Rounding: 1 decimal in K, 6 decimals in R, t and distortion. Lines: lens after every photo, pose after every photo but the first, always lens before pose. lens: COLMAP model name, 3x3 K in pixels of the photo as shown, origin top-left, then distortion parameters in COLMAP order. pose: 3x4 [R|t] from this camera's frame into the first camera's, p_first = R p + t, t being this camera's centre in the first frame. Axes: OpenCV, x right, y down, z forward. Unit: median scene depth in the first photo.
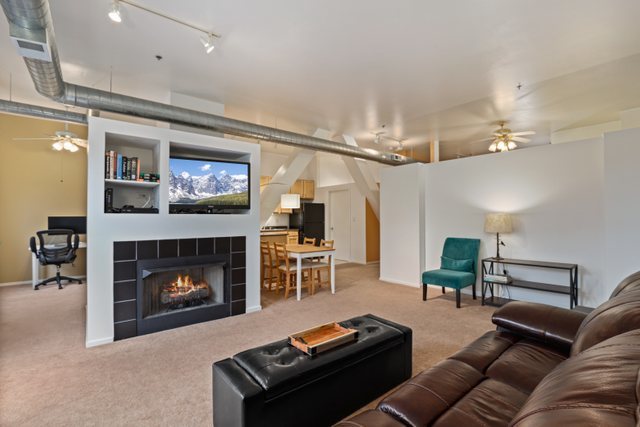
lens RADIAL K [[292.5, 0, 319.6], [0, 292.5, 213.5], [0, 0, 1]] dist [-0.041309, 0.007845]
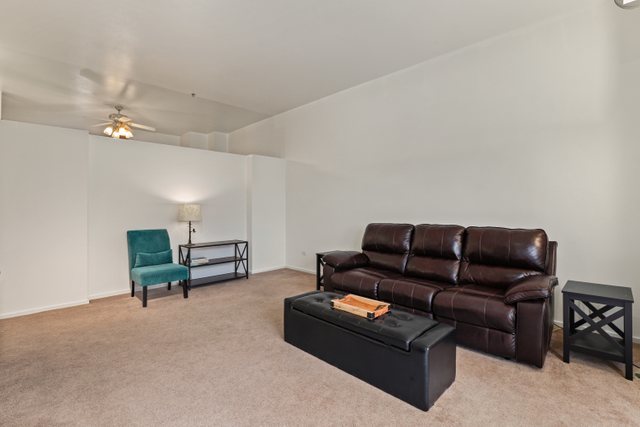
lens RADIAL K [[292.5, 0, 319.3], [0, 292.5, 211.1], [0, 0, 1]] dist [-0.041309, 0.007845]
pose [[-0.084894, -0.000561, 0.996390, -0.520911], [-0.016440, 0.999865, -0.000838, 0.019879], [-0.996254, -0.016451, -0.084892, 0.599285]]
